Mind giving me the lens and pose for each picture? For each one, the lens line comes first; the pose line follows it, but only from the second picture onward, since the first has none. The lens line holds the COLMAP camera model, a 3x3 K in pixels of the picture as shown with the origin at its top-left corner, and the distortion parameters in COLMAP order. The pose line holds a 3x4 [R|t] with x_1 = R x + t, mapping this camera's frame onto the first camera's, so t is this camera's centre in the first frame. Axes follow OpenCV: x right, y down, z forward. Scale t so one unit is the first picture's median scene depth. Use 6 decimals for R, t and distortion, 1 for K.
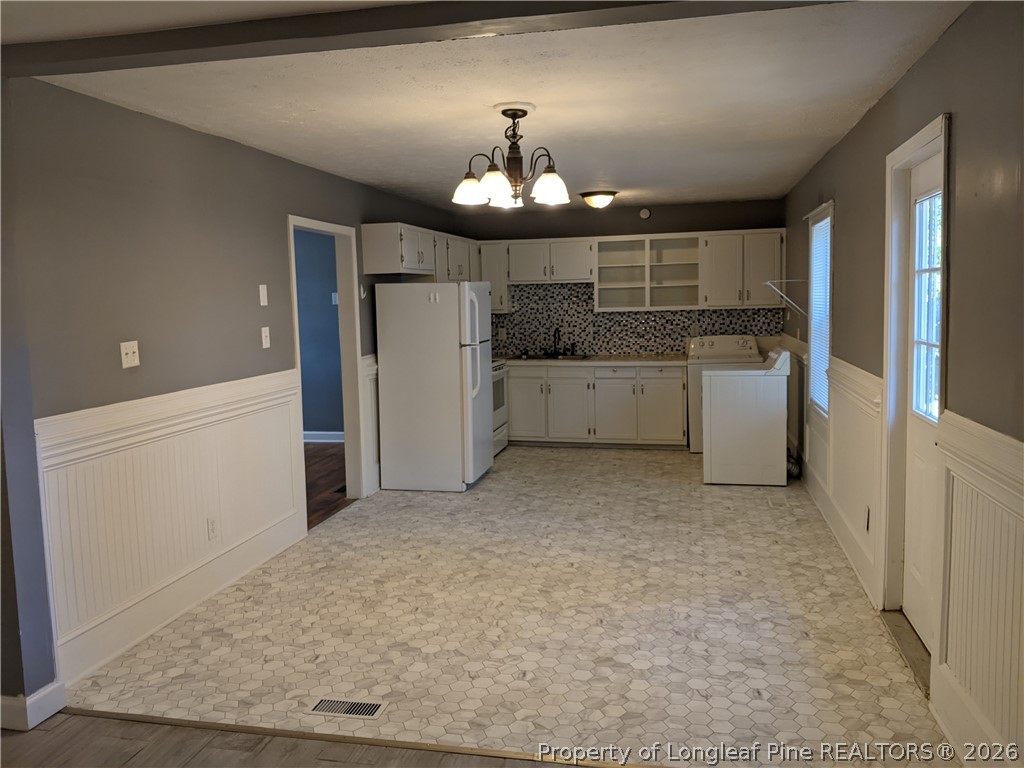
lens RADIAL K [[816.1, 0, 512.0], [0, 816.1, 384.0], [0, 0, 1]] dist [0.030352, -0.111742]
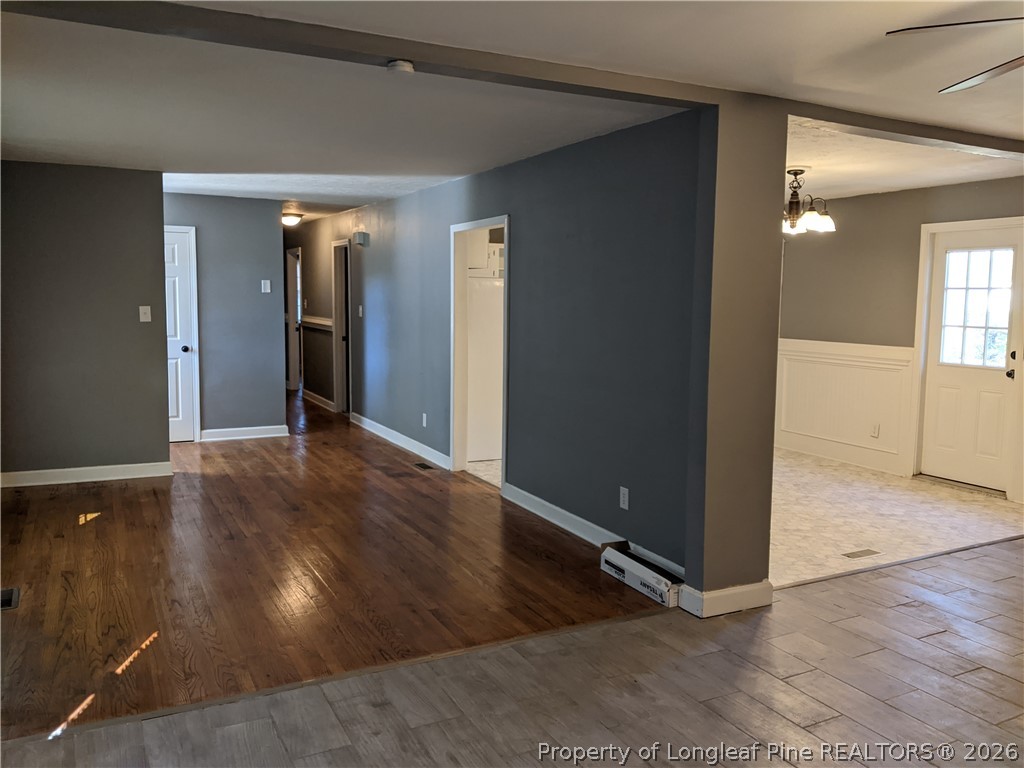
lens RADIAL K [[816.2, 0, 512.0], [0, 816.2, 384.0], [0, 0, 1]] dist [-0.005456, -0.008498]
pose [[0.777288, -0.035312, 0.628153, -1.435176], [0.038221, 0.999230, 0.008878, 0.028856], [-0.627983, 0.017108, 0.778039, 0.174670]]
